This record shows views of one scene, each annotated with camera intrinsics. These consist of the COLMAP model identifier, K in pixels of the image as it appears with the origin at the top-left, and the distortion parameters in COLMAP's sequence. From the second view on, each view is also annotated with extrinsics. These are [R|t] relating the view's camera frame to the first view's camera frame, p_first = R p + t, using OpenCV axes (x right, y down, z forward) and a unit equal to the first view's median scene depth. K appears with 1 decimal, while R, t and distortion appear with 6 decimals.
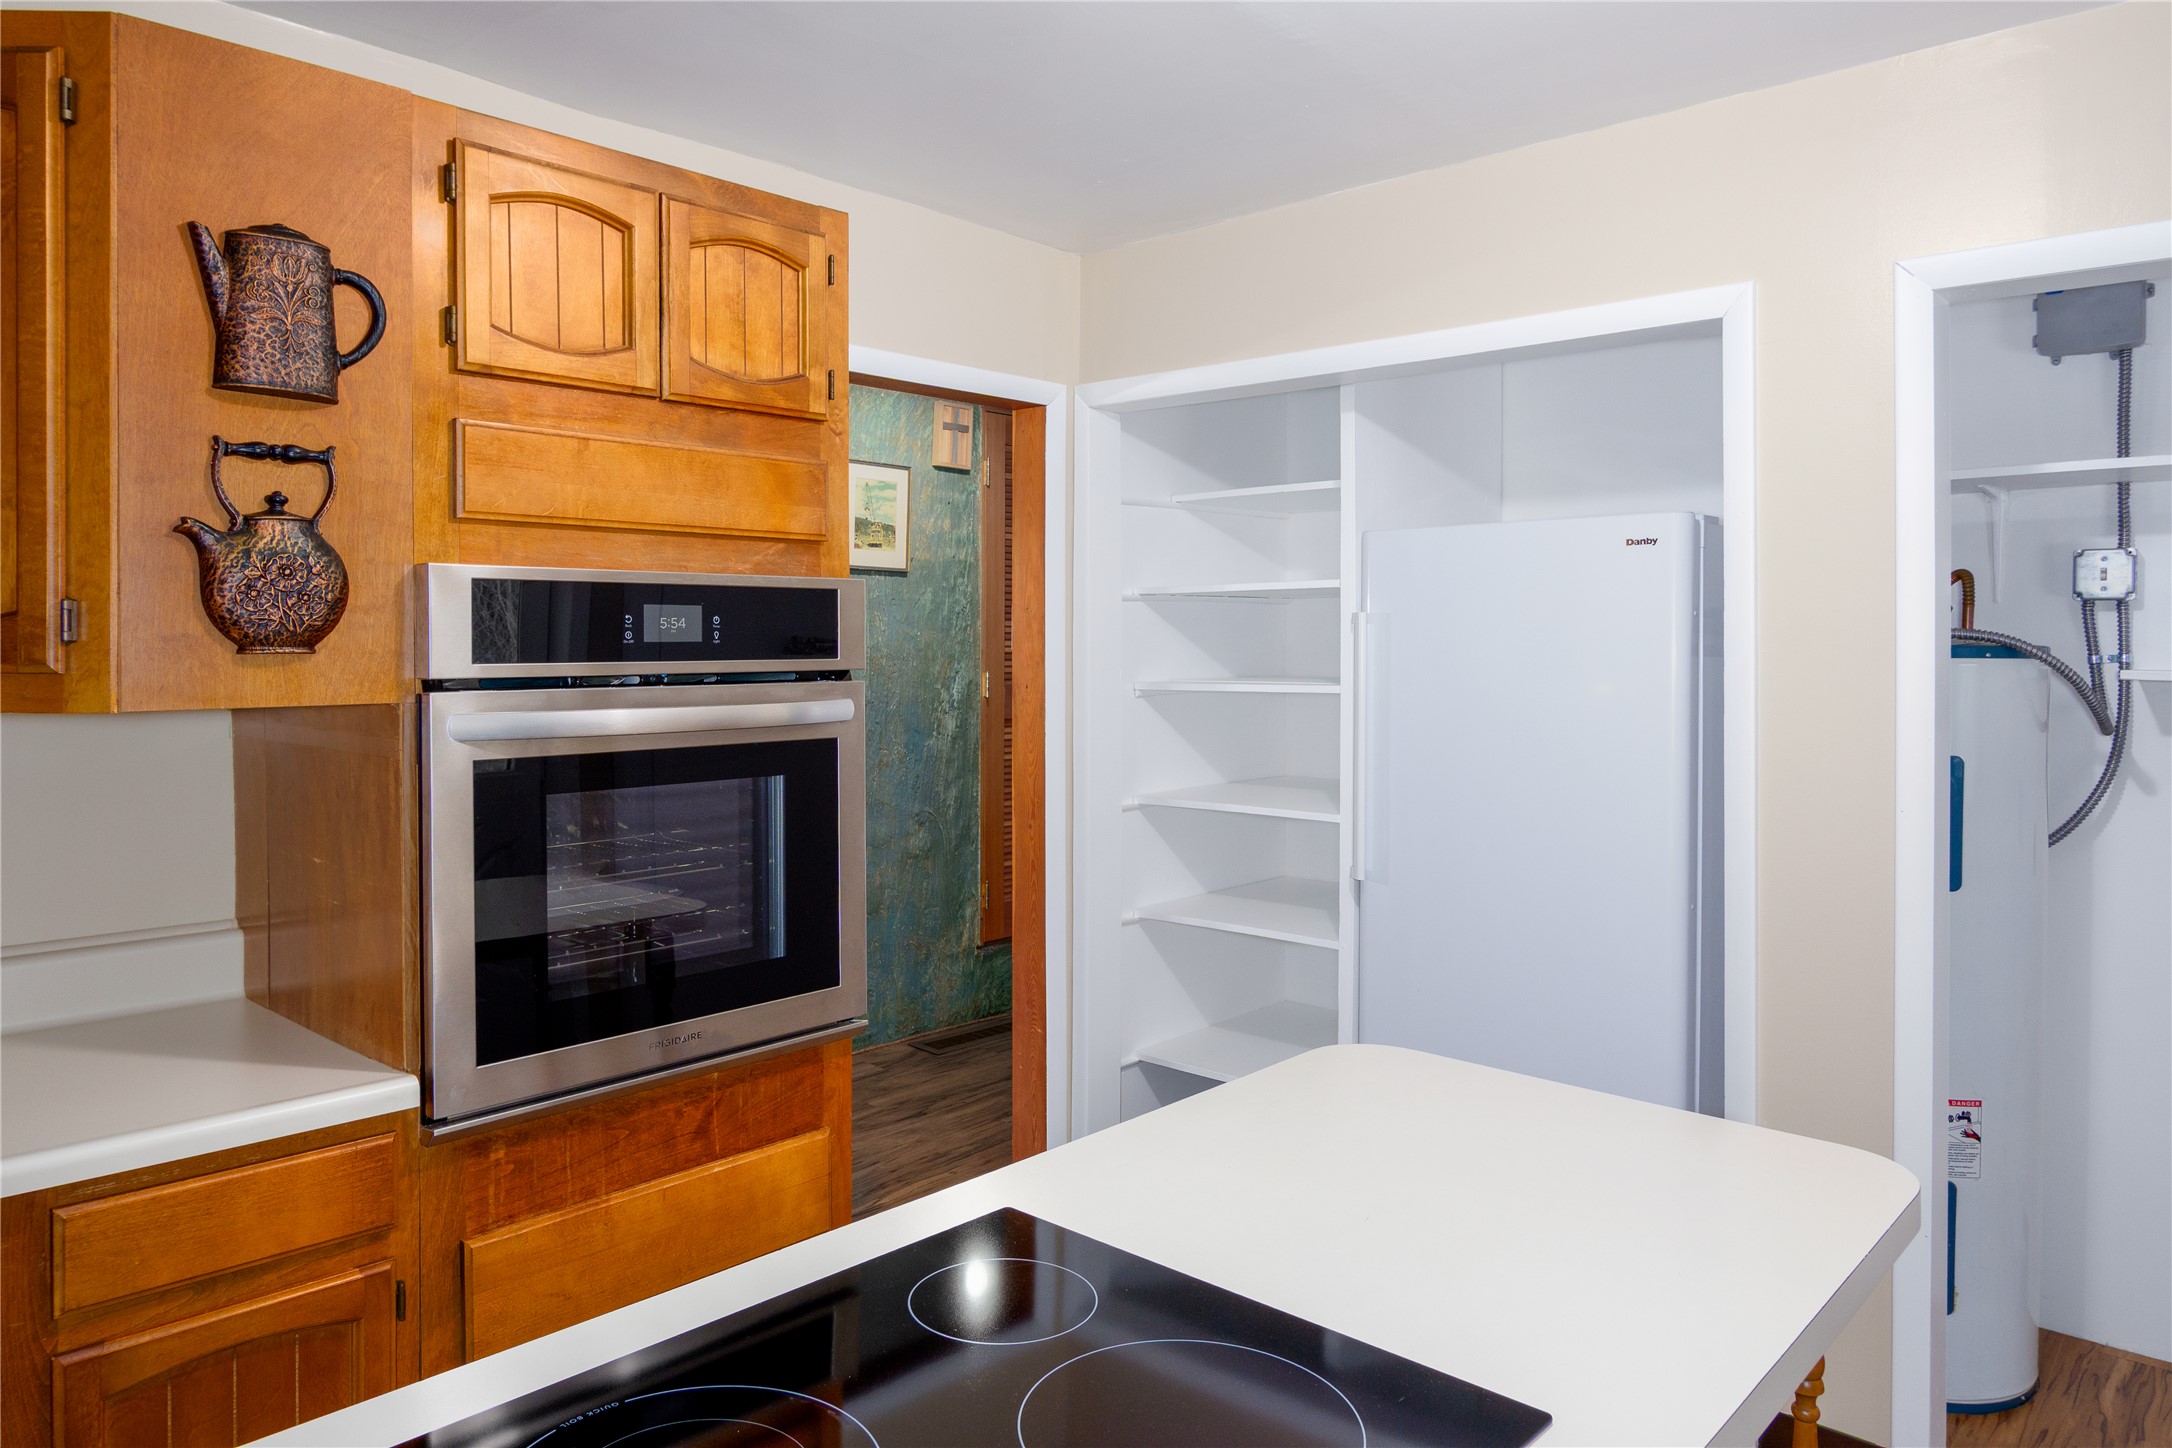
lens RADIAL K [[1426.7, 0, 1086.1], [0, 1426.7, 712.3], [0, 0, 1]] dist [-0.011842, -0.002818]
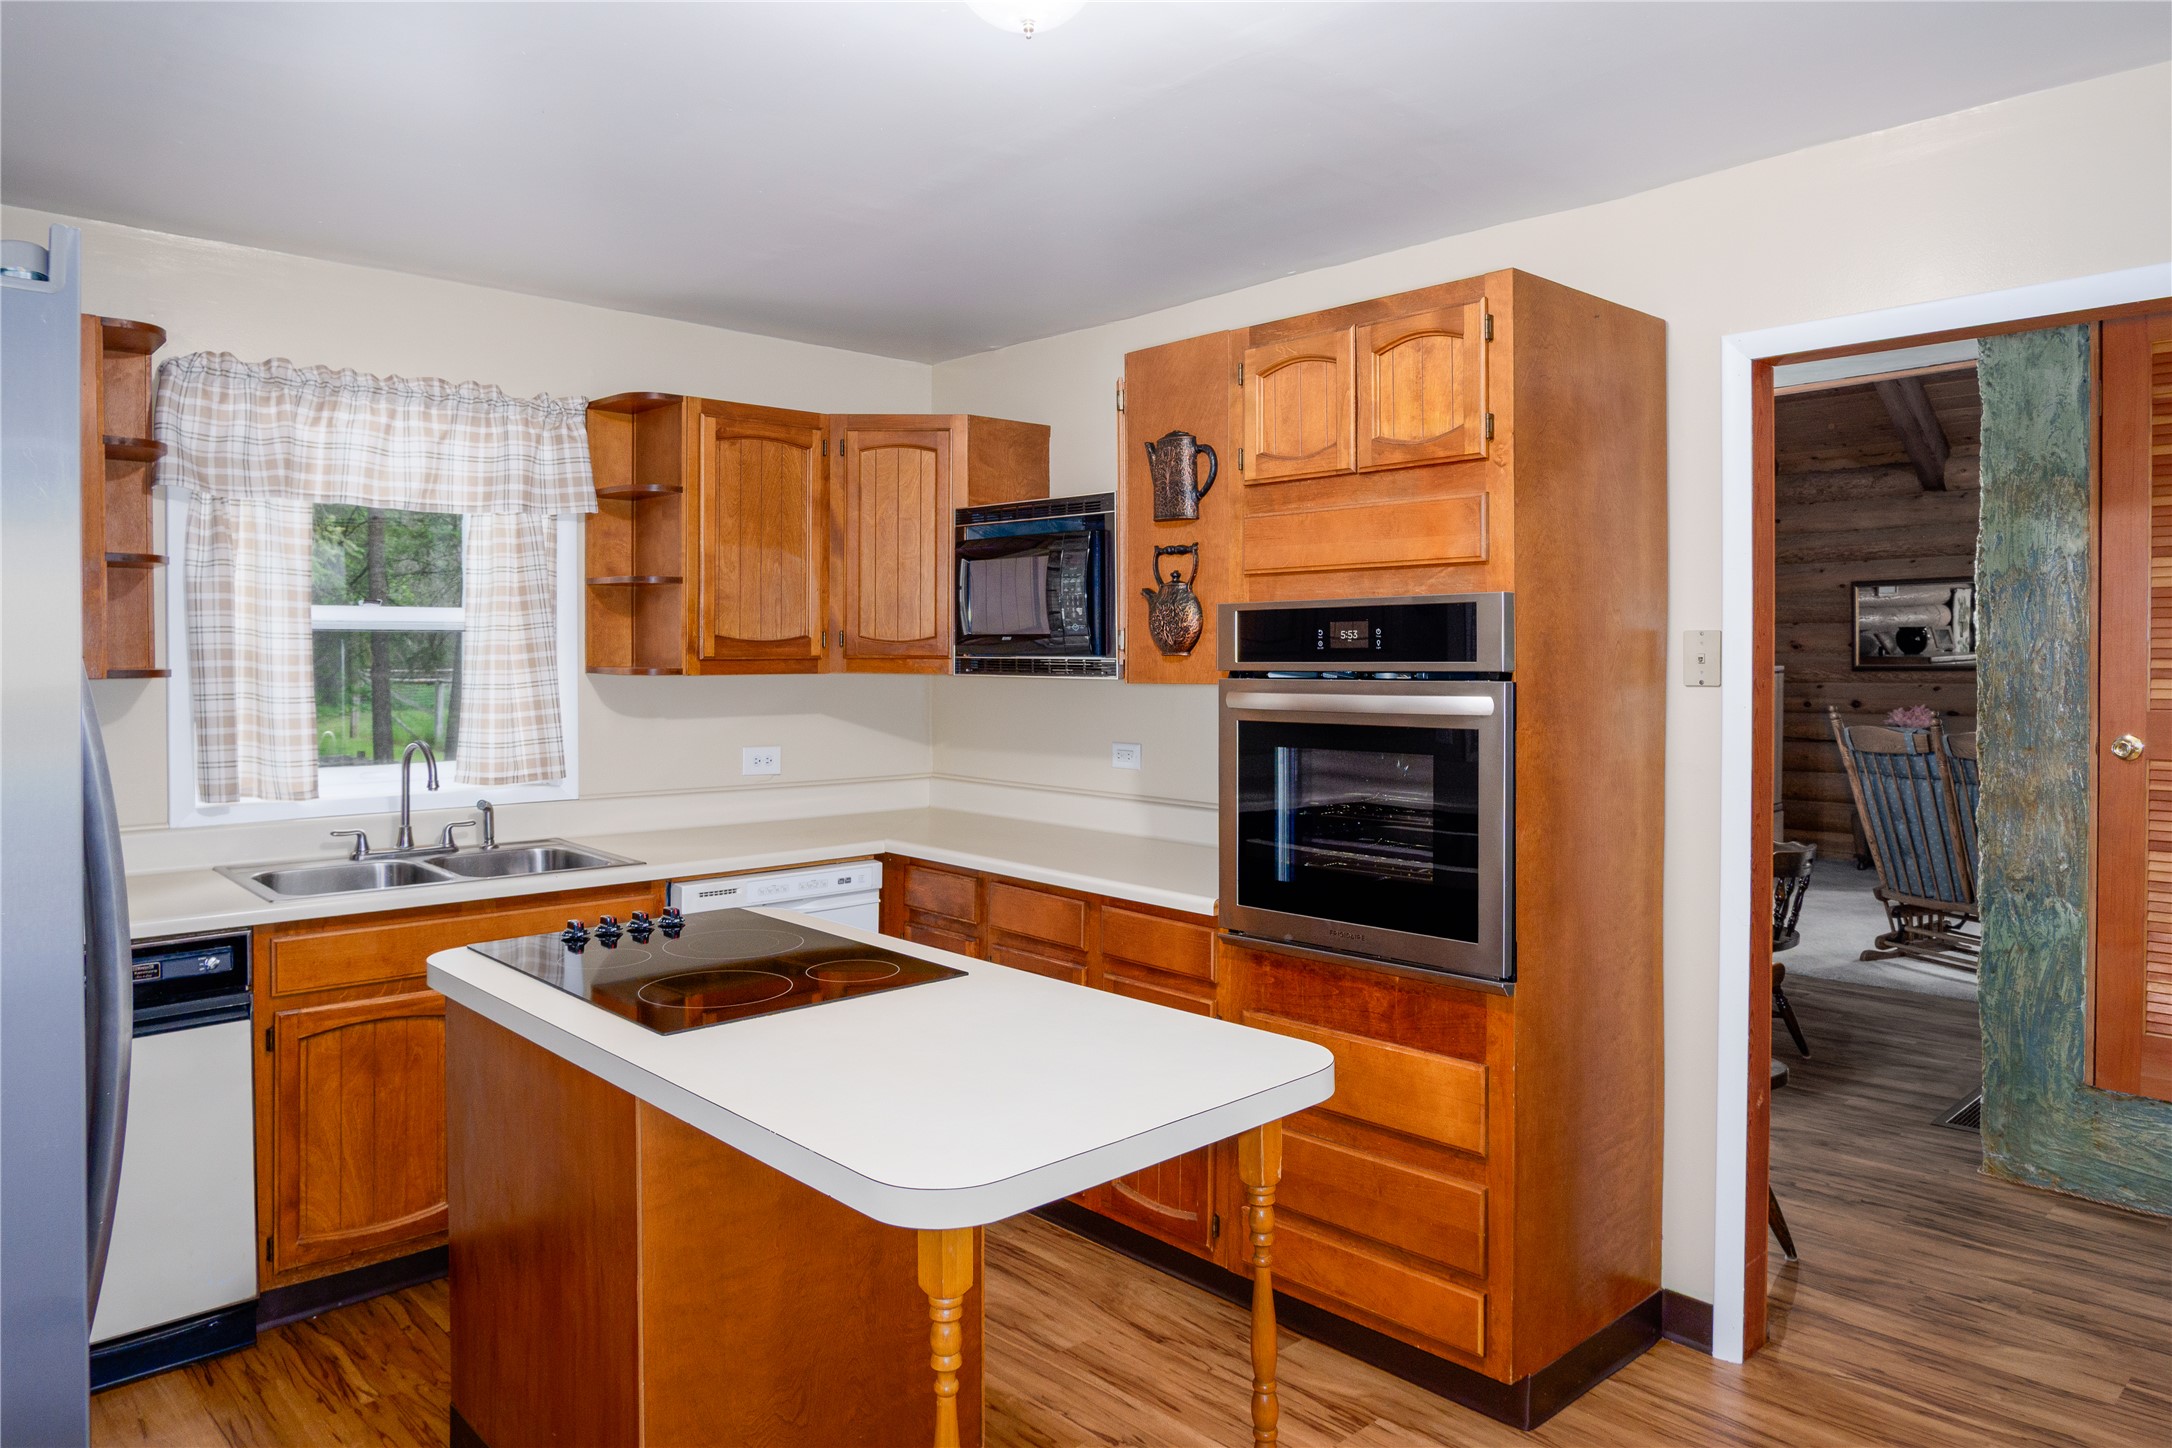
lens RADIAL K [[1426.7, 0, 1088.4], [0, 1426.7, 711.0], [0, 0, 1]] dist [-0.011842, -0.002818]
pose [[-0.078356, 0.046247, -0.995852, 1.091185], [-0.038158, 0.998052, 0.049351, -0.046149], [0.996195, 0.041867, -0.076438, 0.835207]]
